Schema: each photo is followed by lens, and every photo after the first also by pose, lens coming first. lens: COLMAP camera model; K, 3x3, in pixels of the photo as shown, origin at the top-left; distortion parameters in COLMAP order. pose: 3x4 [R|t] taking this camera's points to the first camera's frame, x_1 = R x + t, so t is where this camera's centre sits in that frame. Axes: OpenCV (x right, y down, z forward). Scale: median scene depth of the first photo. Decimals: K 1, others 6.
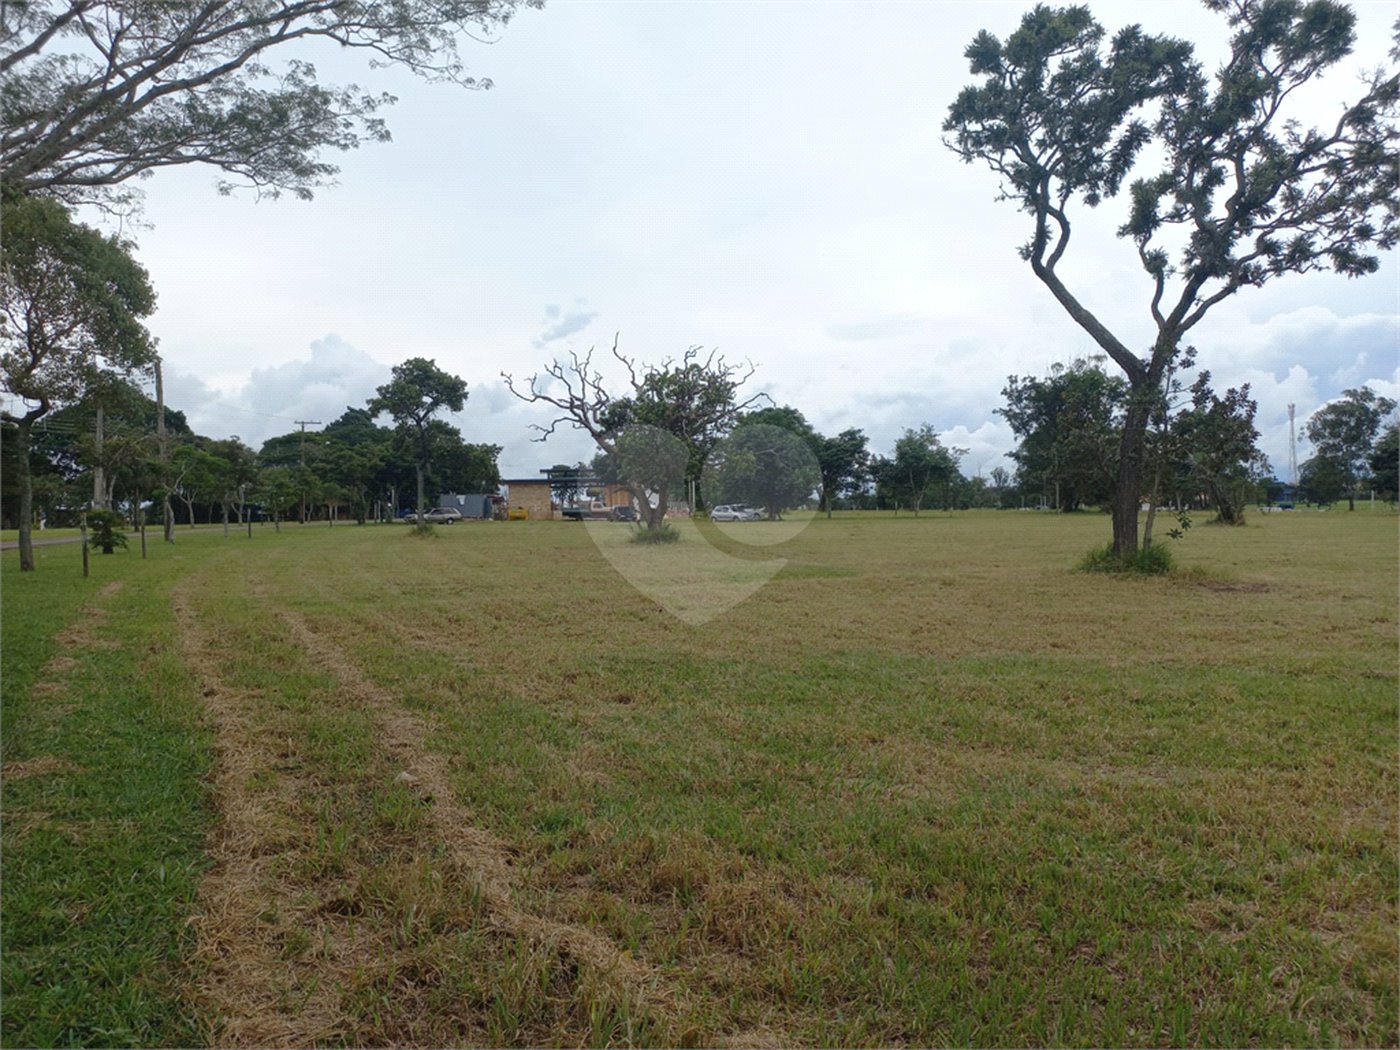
lens RADIAL K [[1010.5, 0, 685.0], [0, 1010.5, 526.3], [0, 0, 1]] dist [0.031730, -0.004118]
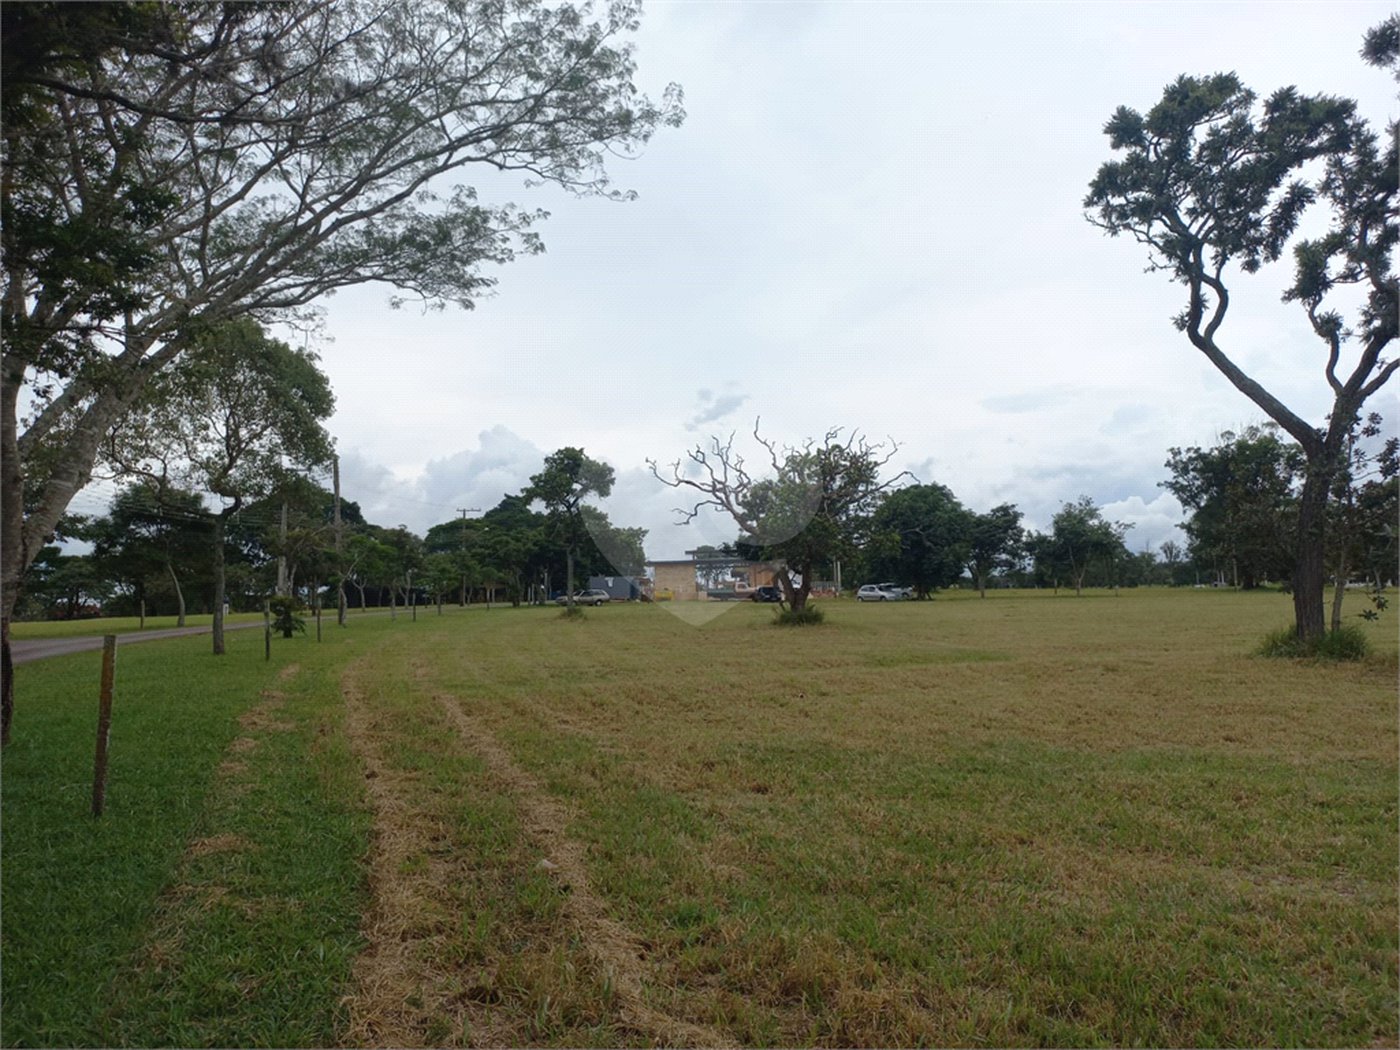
lens RADIAL K [[1010.5, 0, 682.8], [0, 1010.5, 521.1], [0, 0, 1]] dist [0.031730, -0.004118]
pose [[0.989192, -0.018920, -0.145399, 0.006406], [0.006780, 0.996481, -0.083544, -0.004604], [0.146468, 0.081656, 0.985839, -0.007883]]
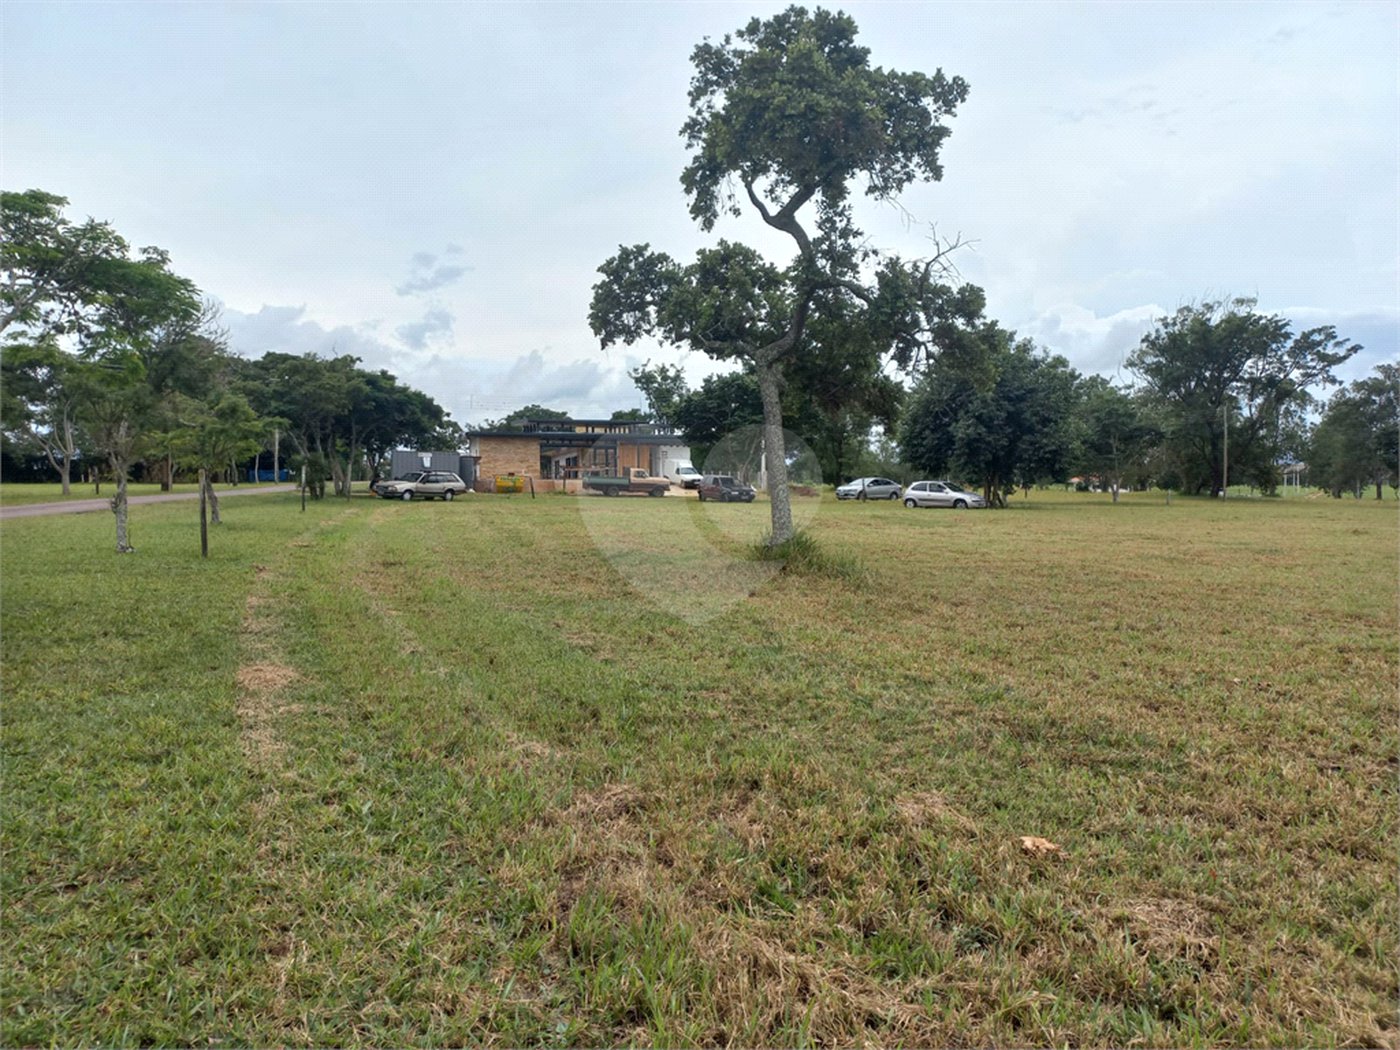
lens RADIAL K [[1010.5, 0, 685.0], [0, 1010.5, 525.9], [0, 0, 1]] dist [0.031730, -0.004118]
pose [[0.989951, 0.018393, 0.140210, -0.474604], [-0.022812, 0.999290, 0.029970, -0.020520], [-0.139559, -0.032868, 0.989668, 0.957807]]
